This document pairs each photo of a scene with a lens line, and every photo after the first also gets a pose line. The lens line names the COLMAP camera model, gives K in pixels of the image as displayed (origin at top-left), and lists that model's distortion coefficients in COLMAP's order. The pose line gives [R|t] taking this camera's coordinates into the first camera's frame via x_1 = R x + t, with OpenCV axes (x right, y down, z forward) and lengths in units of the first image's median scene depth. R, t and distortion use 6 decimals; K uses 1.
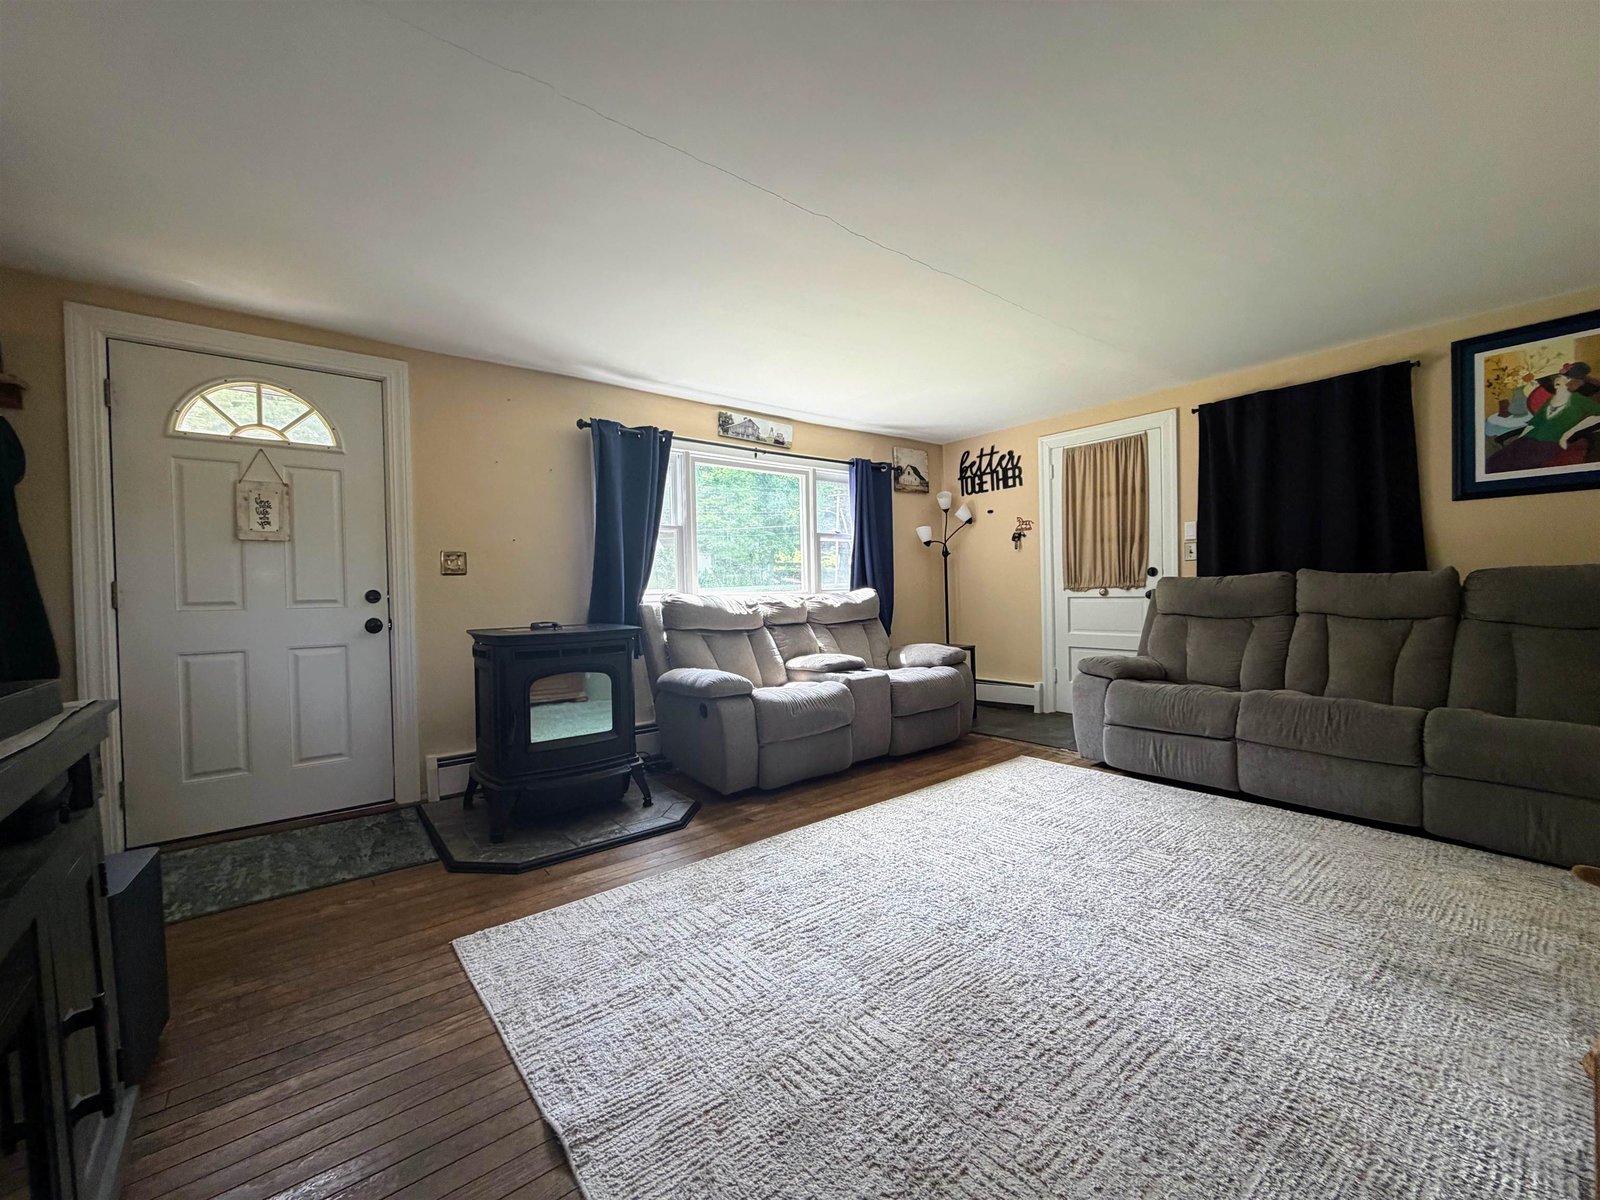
lens RADIAL K [[639.7, 0, 792.5], [0, 639.7, 598.7], [0, 0, 1]] dist [0.000060, -0.000223]
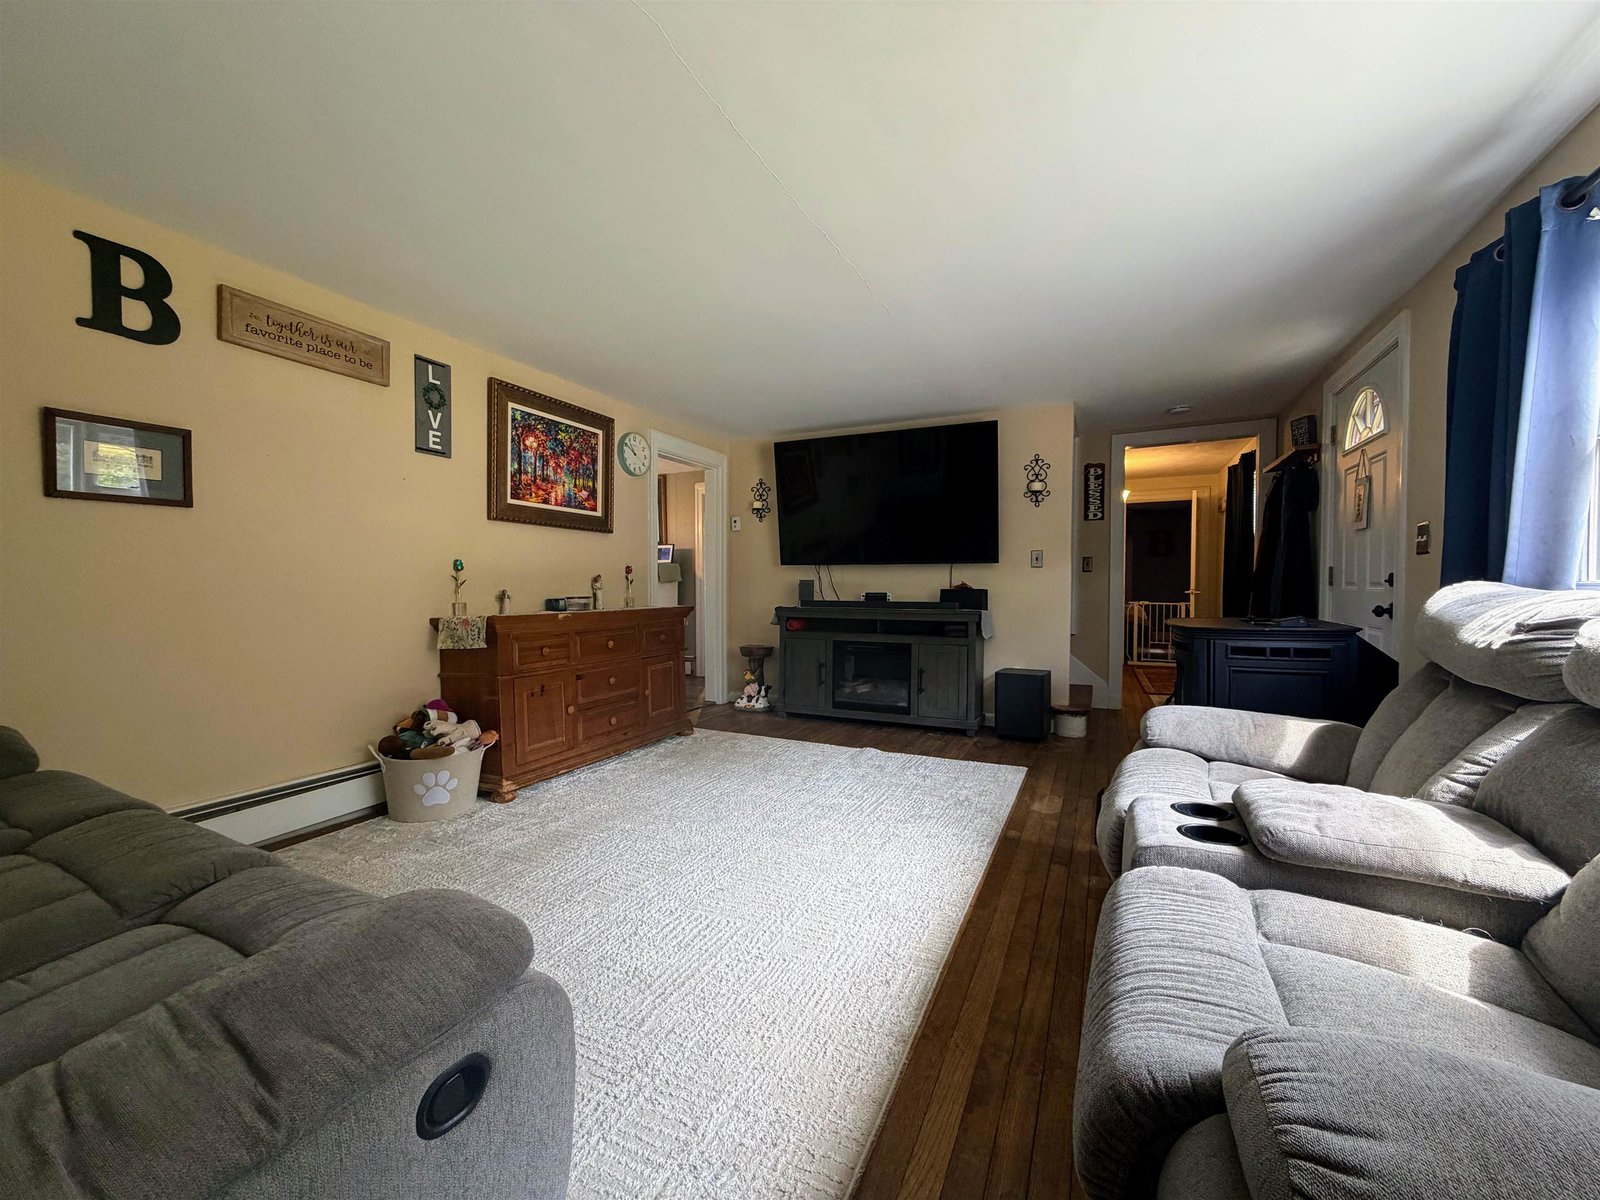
lens RADIAL K [[639.7, 0, 796.1], [0, 639.7, 599.6], [0, 0, 1]] dist [0.000060, -0.000223]
pose [[-0.900226, 0.036832, -0.433863, 0.357810], [0.020329, 0.998885, 0.042616, -0.020102], [0.434948, 0.029544, -0.899971, 0.979749]]
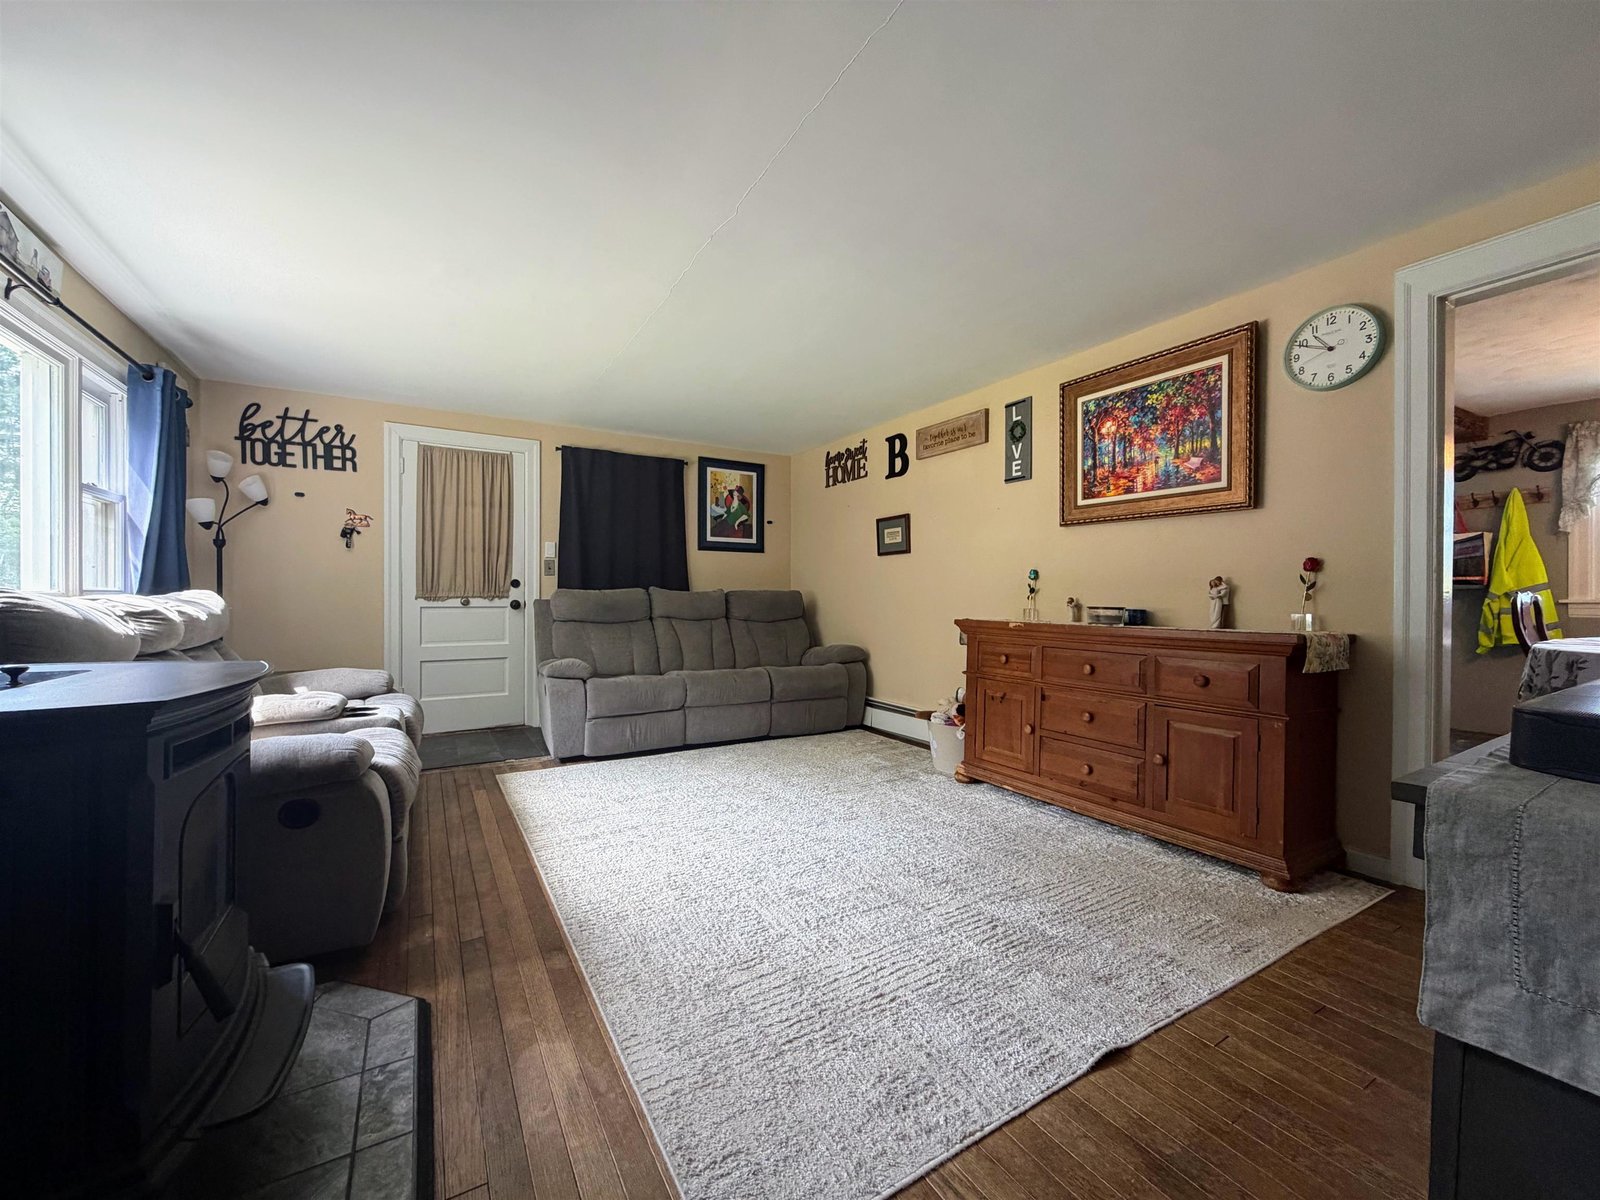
lens RADIAL K [[639.7, 0, 794.6], [0, 639.7, 601.3], [0, 0, 1]] dist [0.000060, -0.000223]
pose [[0.136447, 0.015387, 0.990528, -0.418778], [0.005832, 0.999850, -0.016335, 0.007864], [-0.990630, 0.008005, 0.136337, 0.362913]]
